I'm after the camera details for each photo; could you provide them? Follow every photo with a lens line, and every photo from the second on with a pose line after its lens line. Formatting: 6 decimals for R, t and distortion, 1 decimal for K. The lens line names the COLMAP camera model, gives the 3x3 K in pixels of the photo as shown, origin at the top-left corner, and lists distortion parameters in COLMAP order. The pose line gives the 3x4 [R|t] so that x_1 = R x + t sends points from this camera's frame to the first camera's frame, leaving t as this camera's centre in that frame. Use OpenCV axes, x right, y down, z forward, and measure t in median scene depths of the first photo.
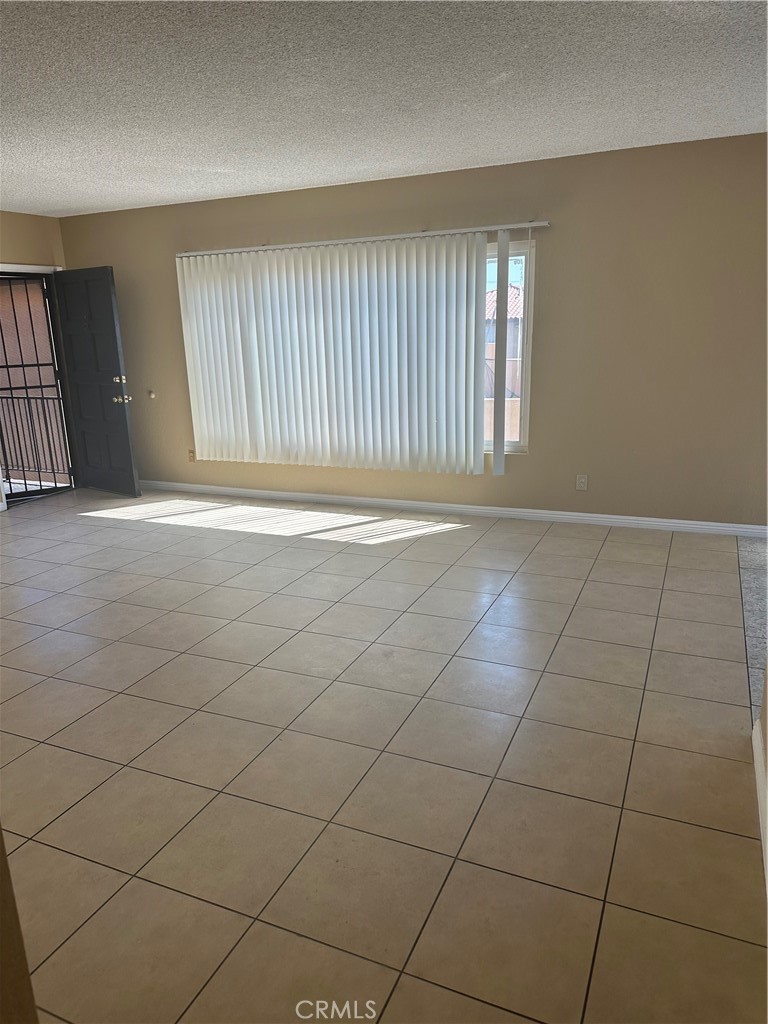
lens RADIAL K [[718.6, 0, 384.0], [0, 718.6, 512.0], [0, 0, 1]] dist [0.104545, -0.145436]
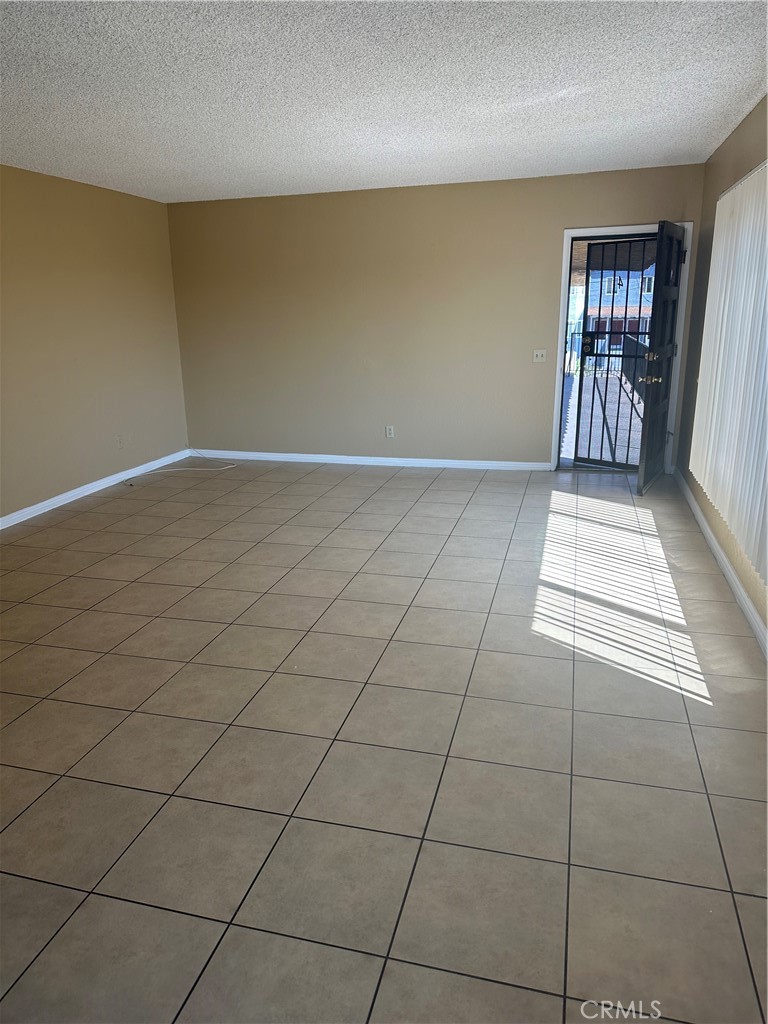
lens RADIAL K [[718.6, 0, 384.0], [0, 718.6, 512.0], [0, 0, 1]] dist [0.104545, -0.145436]
pose [[0.158654, 0.291802, -0.943229, 0.509599], [-0.245232, 0.937038, 0.248638, -0.171888], [0.956394, 0.191862, 0.220224, 0.648521]]
